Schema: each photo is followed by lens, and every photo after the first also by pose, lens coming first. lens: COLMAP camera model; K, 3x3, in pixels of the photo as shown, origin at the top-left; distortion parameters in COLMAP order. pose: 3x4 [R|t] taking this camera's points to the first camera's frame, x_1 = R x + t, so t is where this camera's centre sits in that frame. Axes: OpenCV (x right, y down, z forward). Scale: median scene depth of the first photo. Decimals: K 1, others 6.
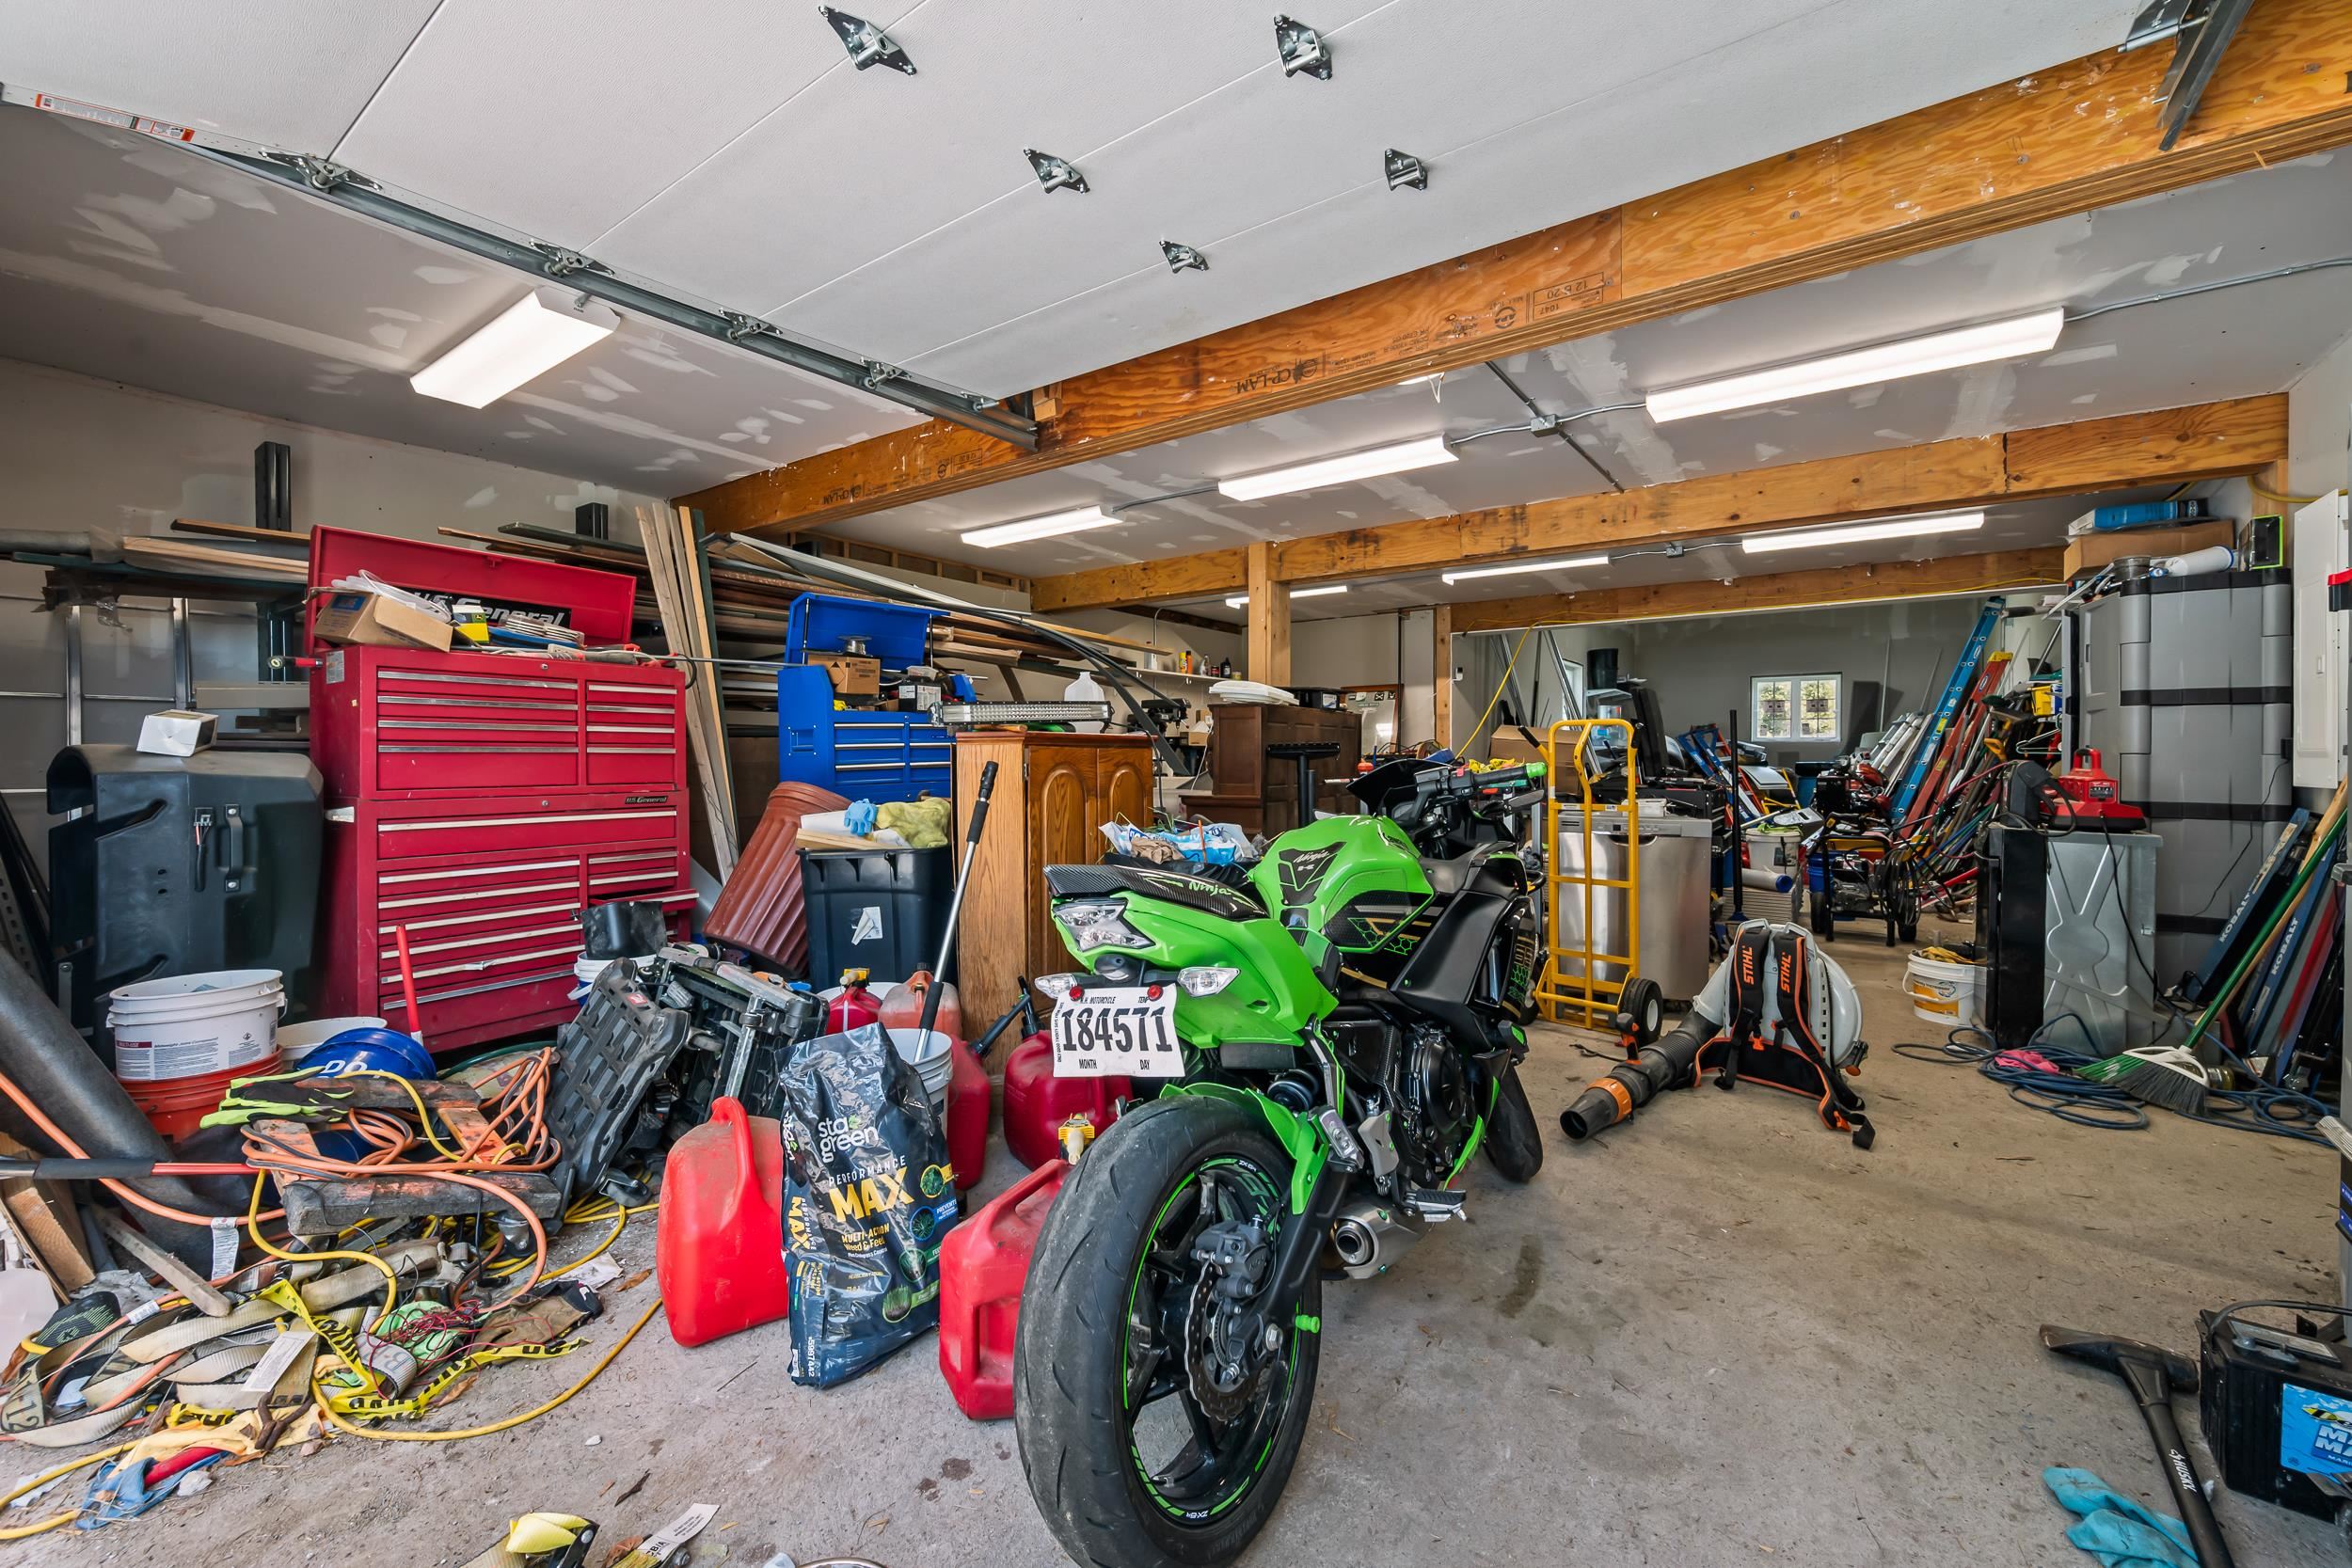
lens RADIAL K [[924.9, 0, 1170.6], [0, 924.9, 747.4], [0, 0, 1]] dist [-0.007808, -0.000554]
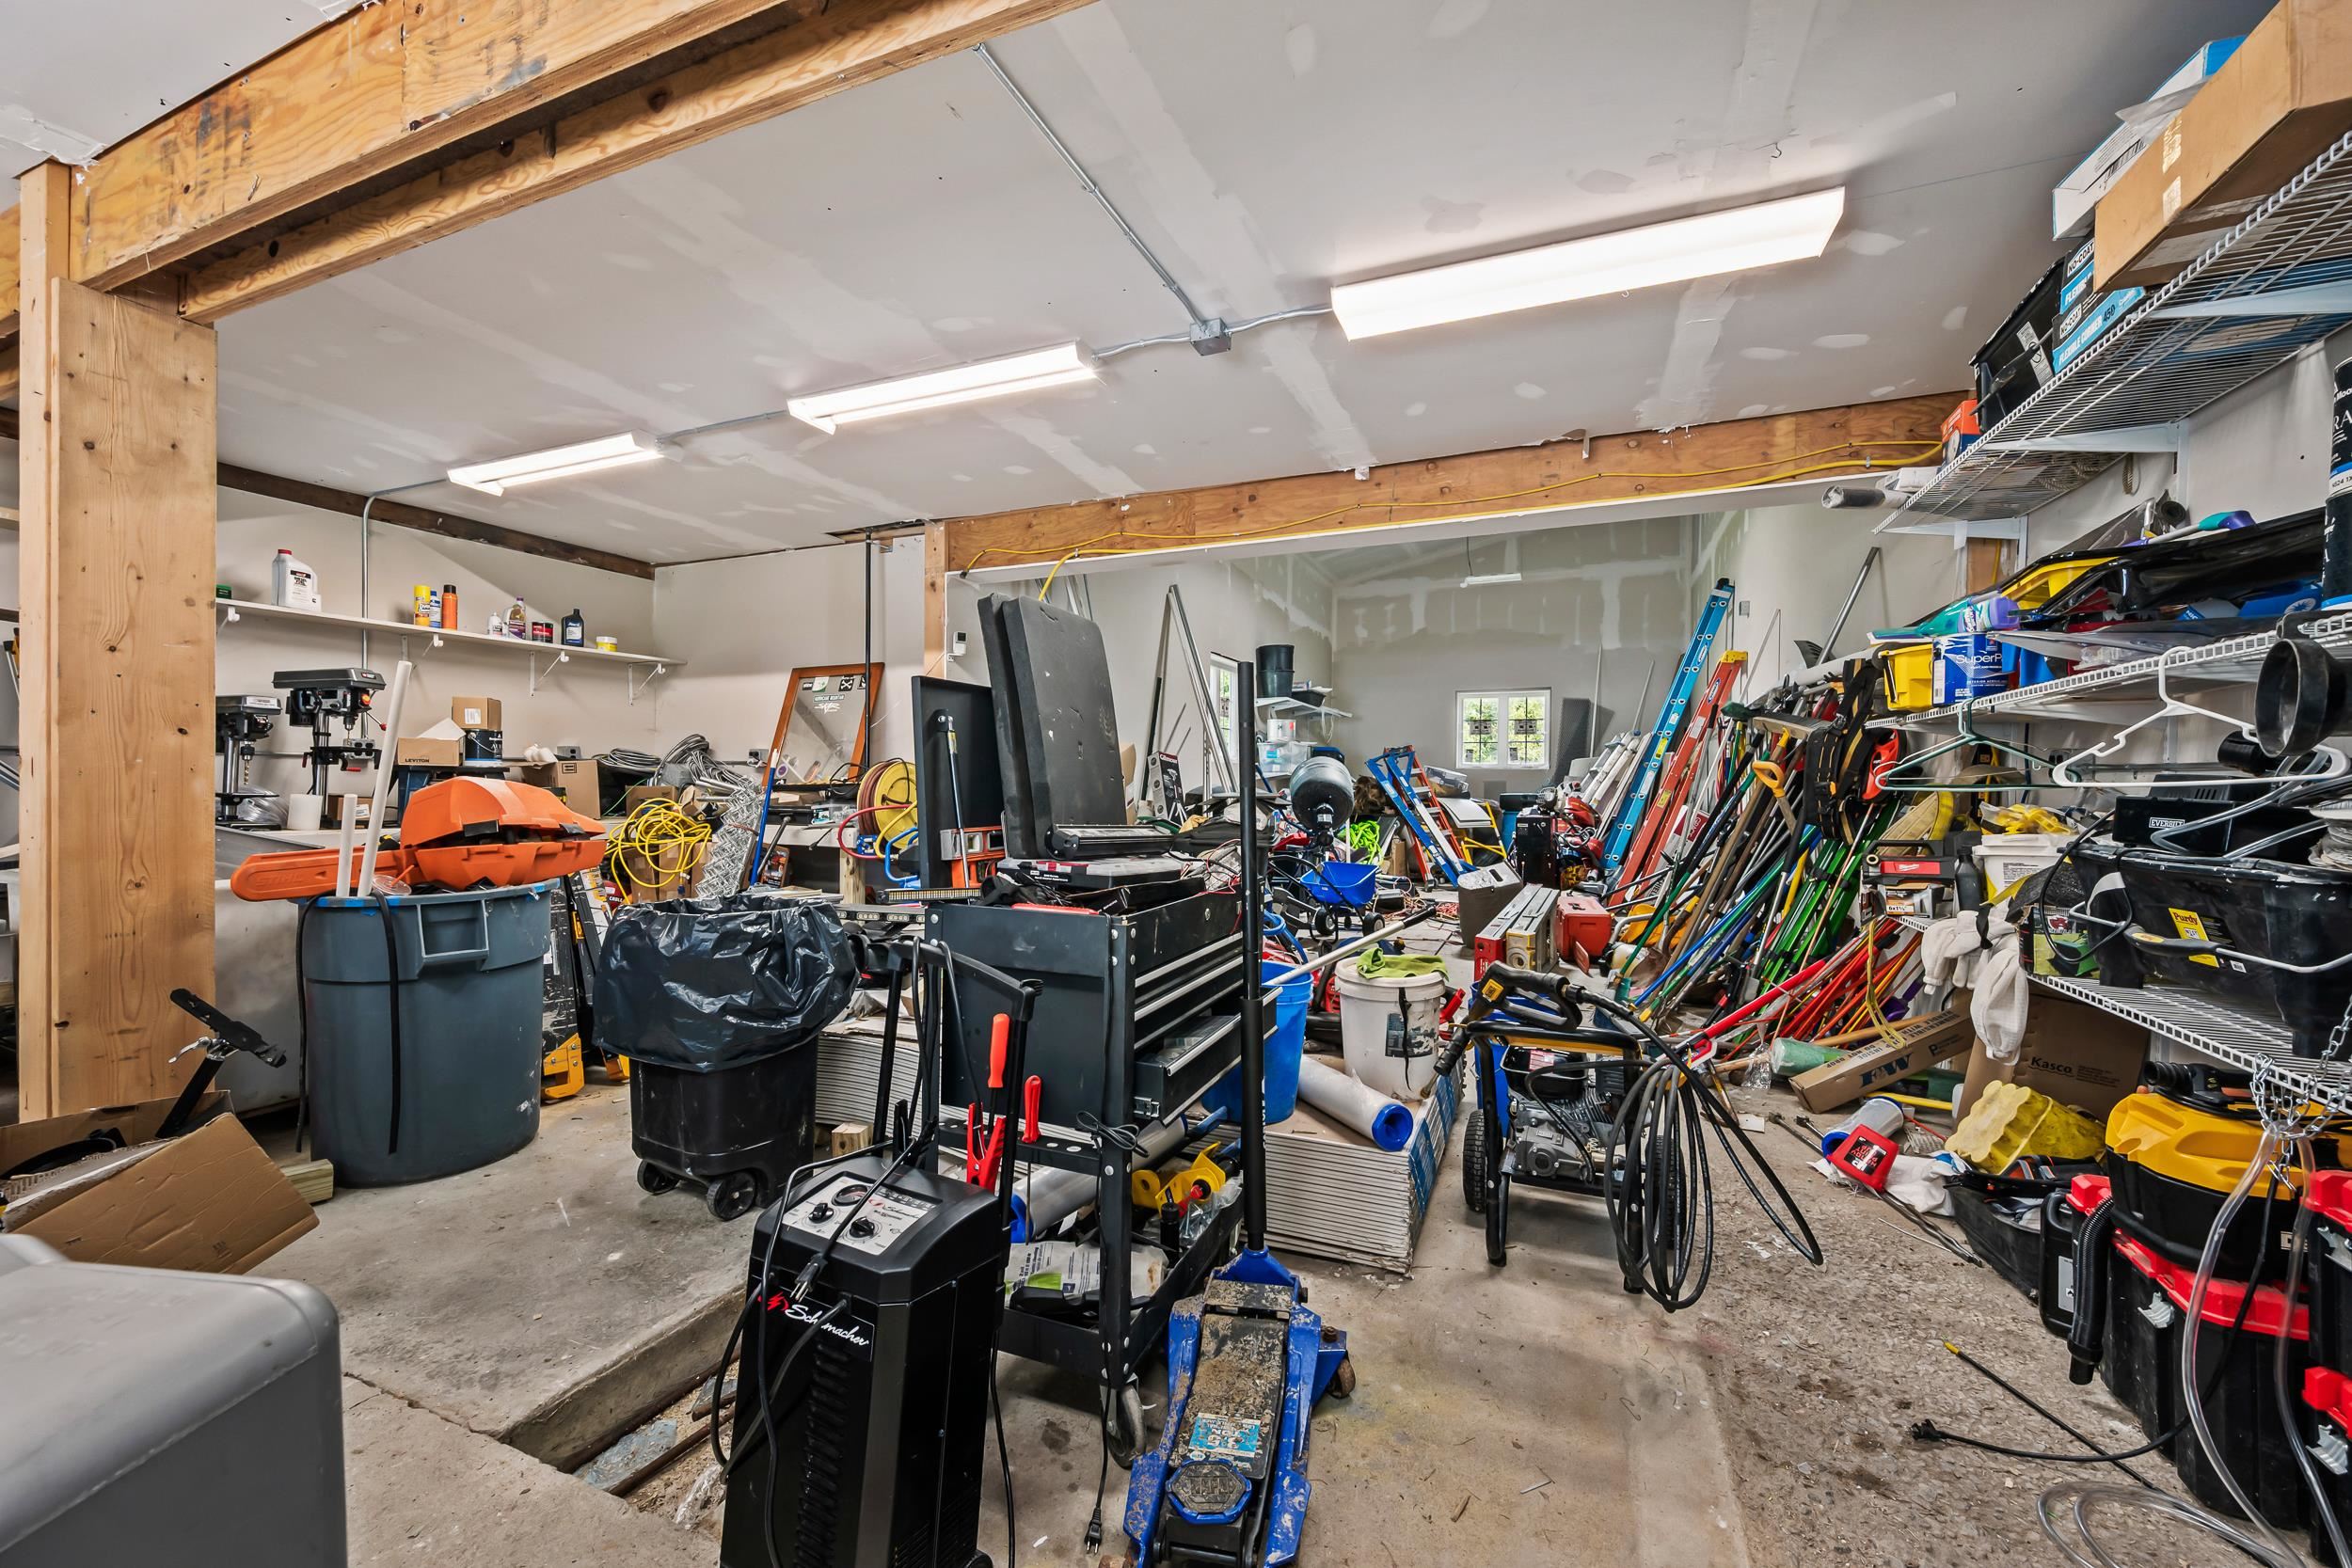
lens RADIAL K [[924.9, 0, 1177.3], [0, 924.9, 783.4], [0, 0, 1]] dist [-0.007808, -0.000554]
pose [[0.971214, 0.002056, 0.238202, 0.235591], [-0.004313, 0.999951, 0.008953, 0.000814], [-0.238171, -0.009722, 0.971174, 0.313529]]
